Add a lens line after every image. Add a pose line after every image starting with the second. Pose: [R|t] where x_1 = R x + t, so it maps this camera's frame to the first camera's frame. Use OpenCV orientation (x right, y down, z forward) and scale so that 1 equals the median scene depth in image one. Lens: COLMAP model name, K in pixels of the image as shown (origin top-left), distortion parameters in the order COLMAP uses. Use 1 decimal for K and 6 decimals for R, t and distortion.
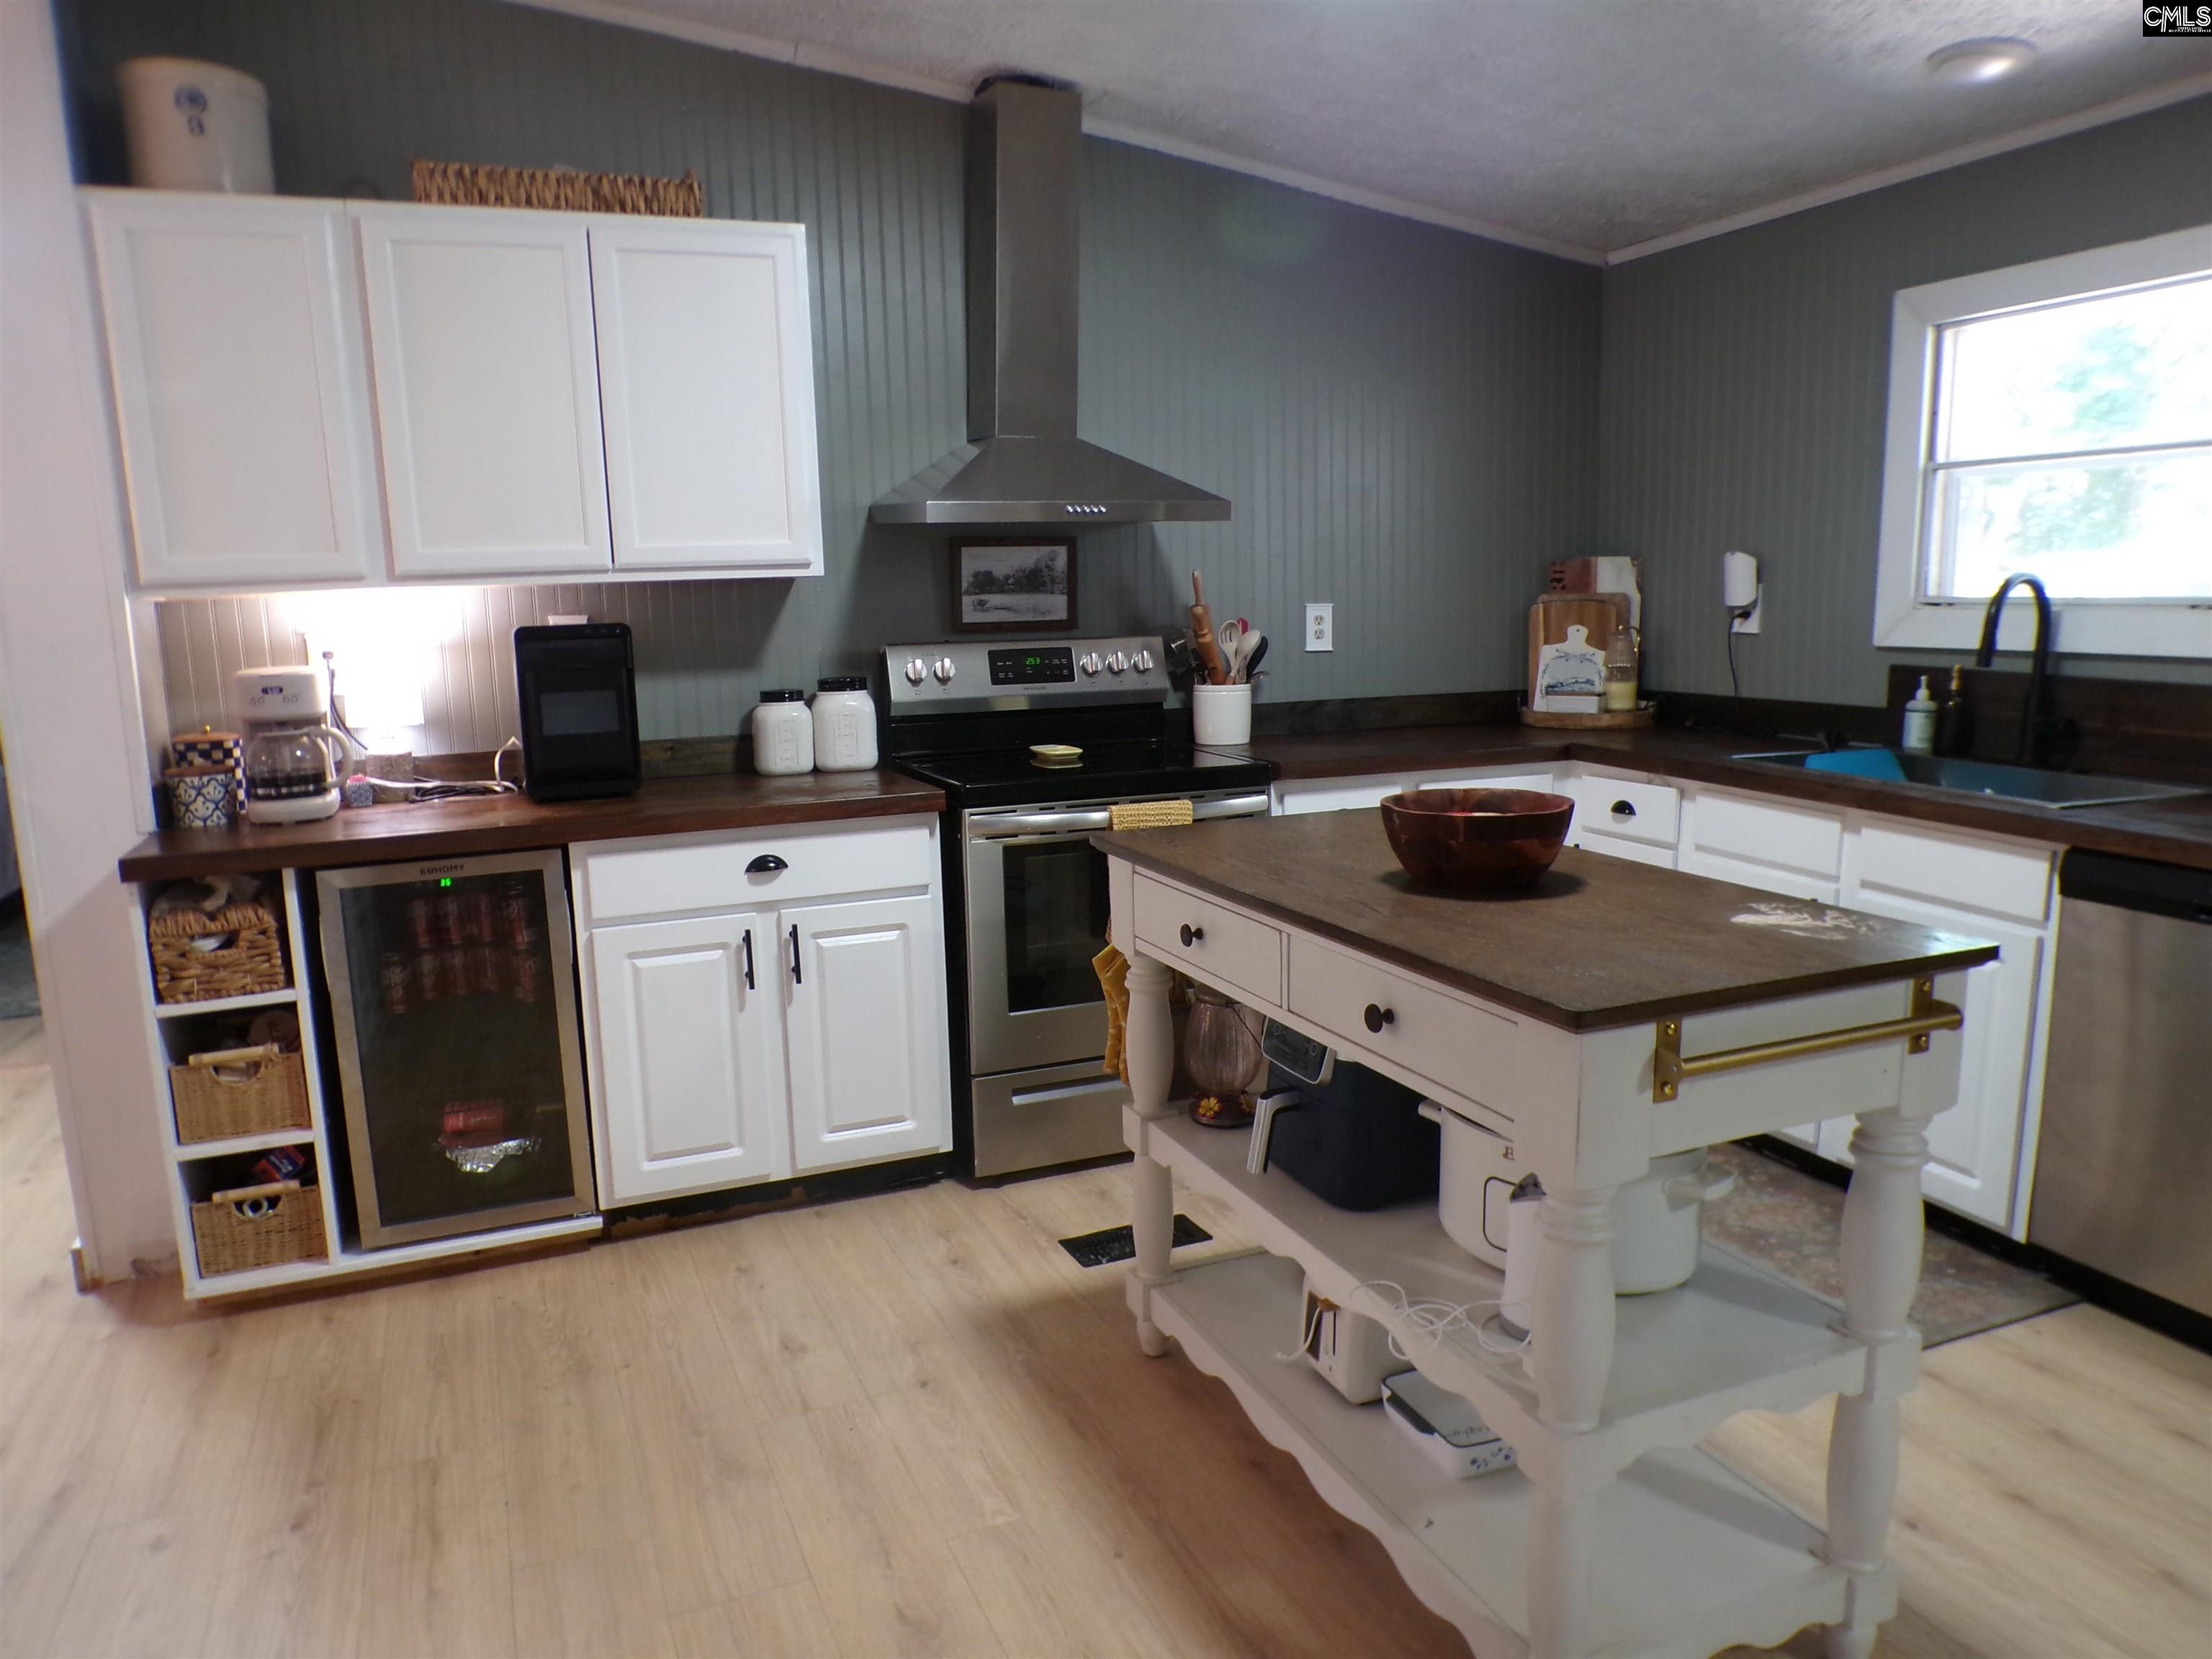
lens RADIAL K [[1509.6, 0, 1102.1], [0, 1509.6, 831.4], [0, 0, 1]] dist [-0.055757, 0.026881]
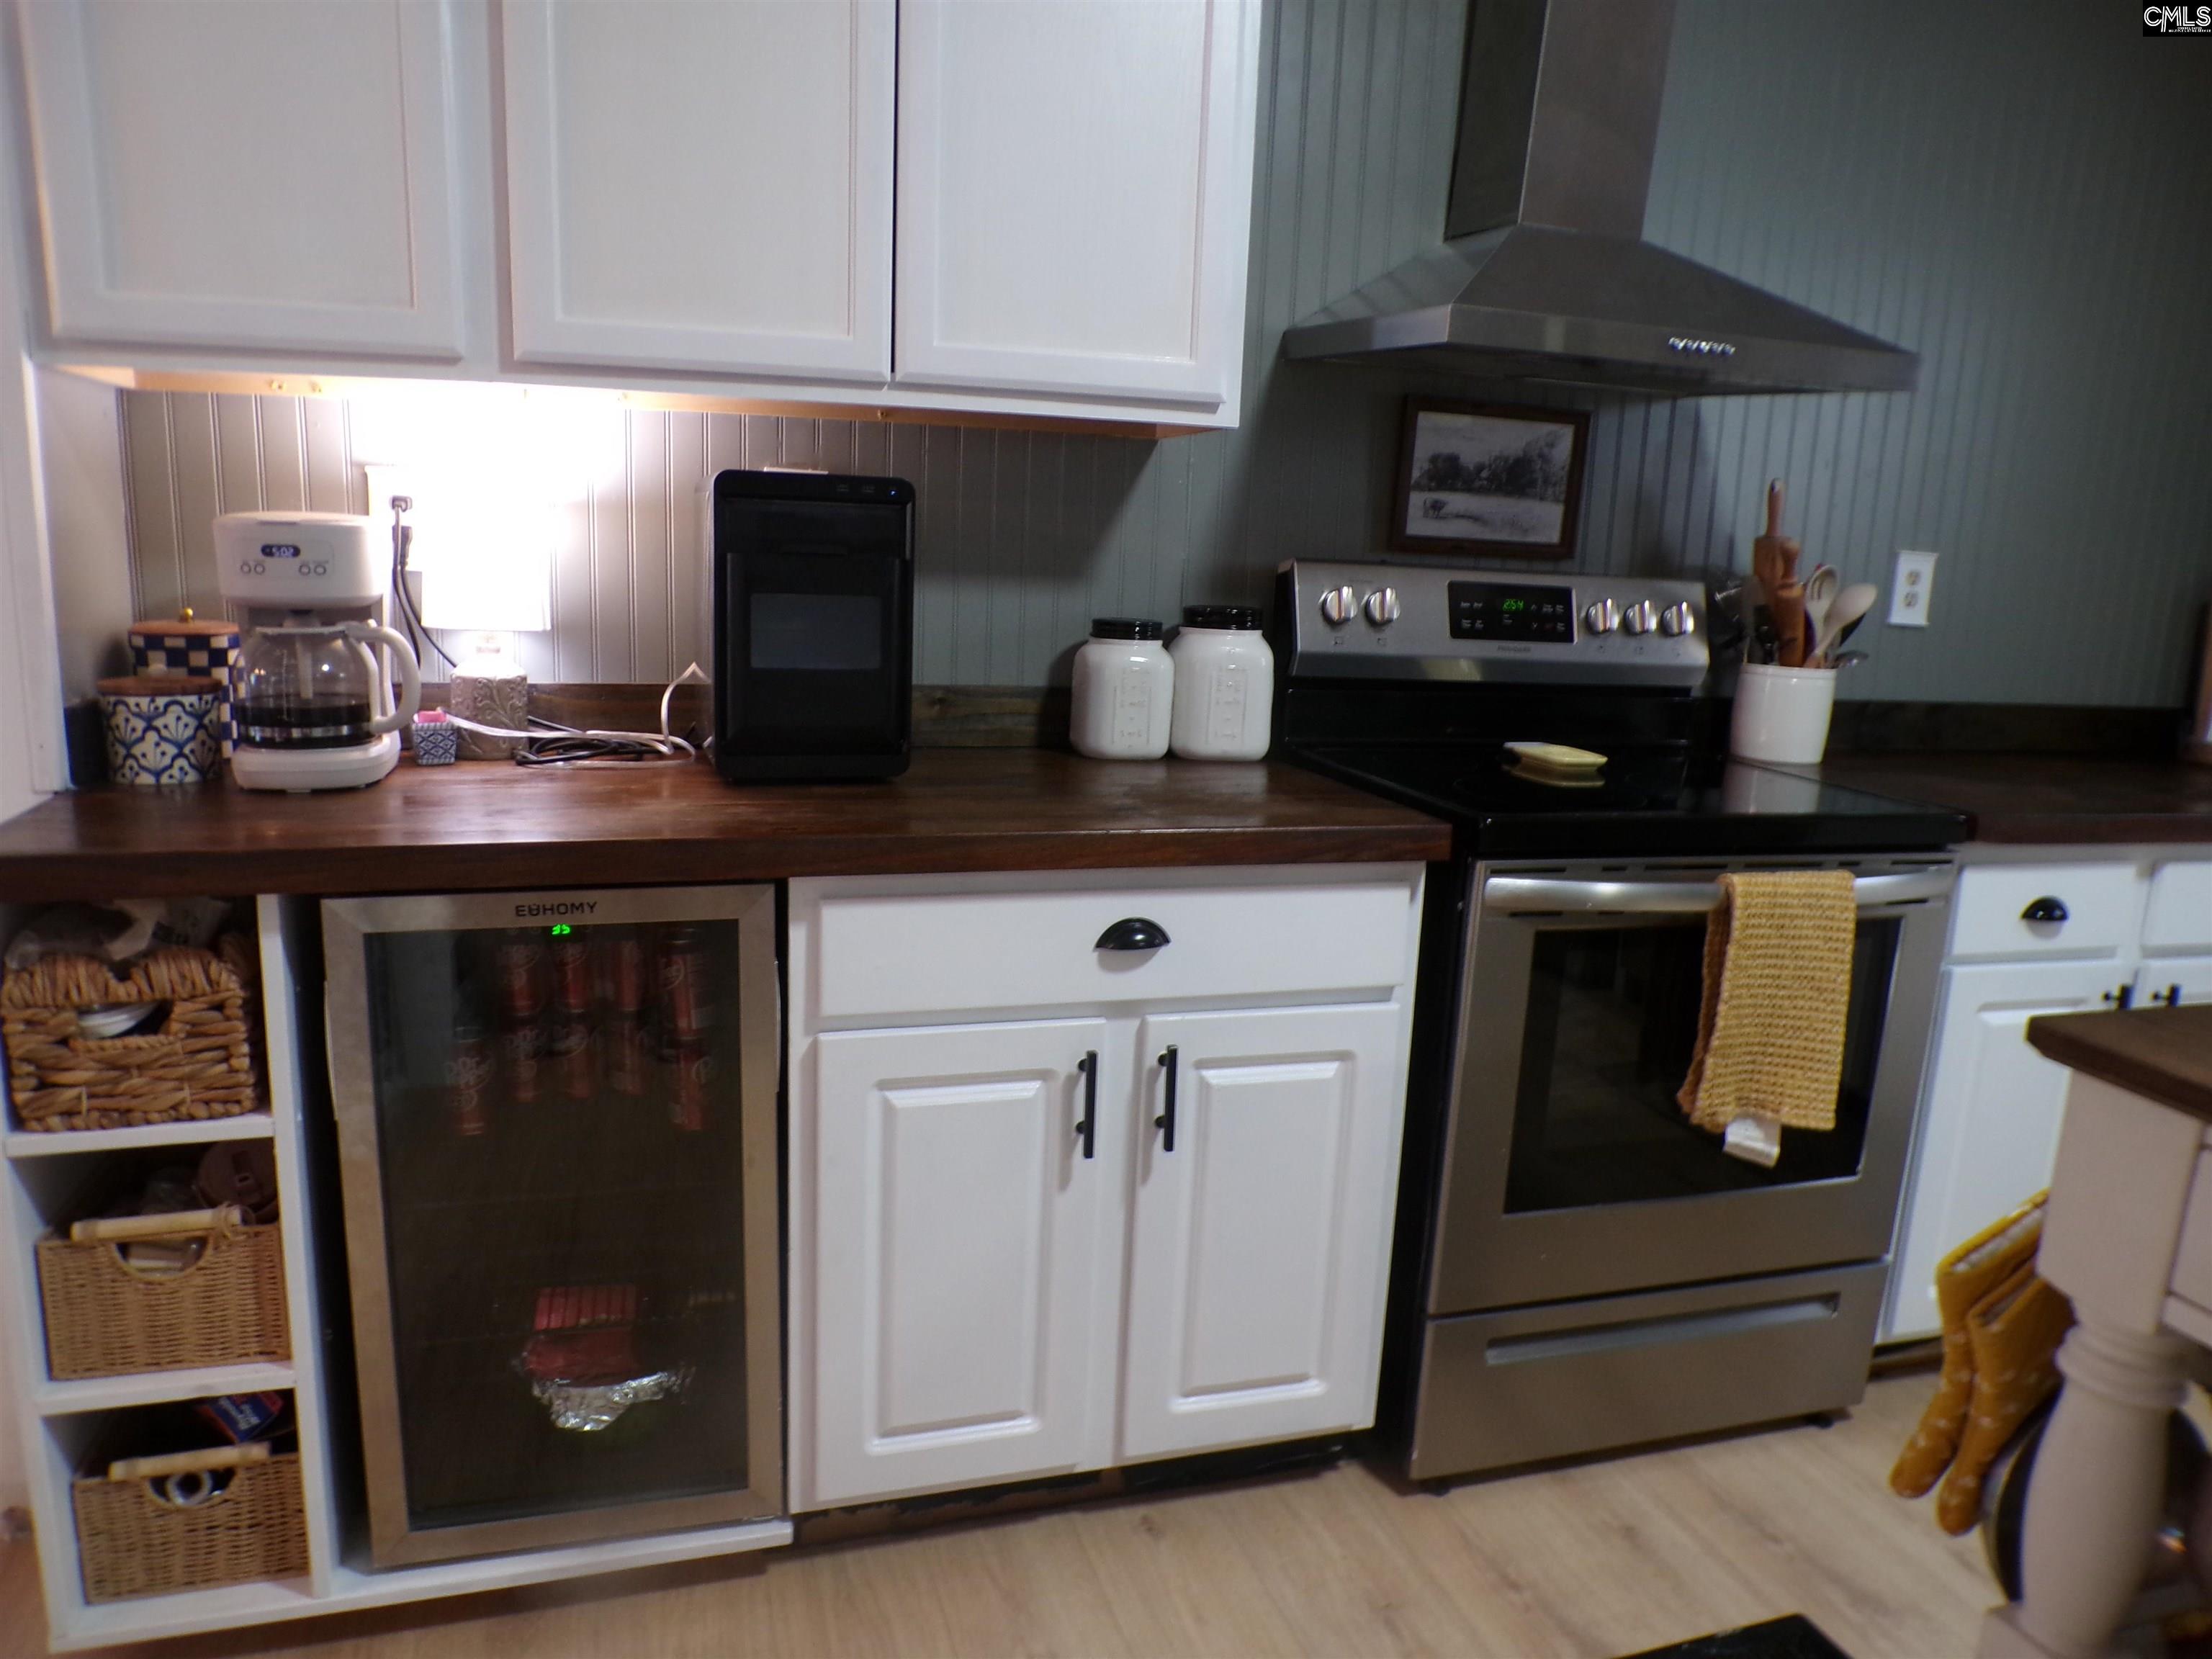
lens RADIAL K [[1509.6, 0, 1092.2], [0, 1509.6, 847.5], [0, 0, 1]] dist [-0.055757, 0.026881]
pose [[0.992155, 0.088983, -0.087808, -0.189422], [-0.084947, 0.995195, 0.048683, -0.035317], [0.091718, -0.040842, 0.994947, 0.445418]]
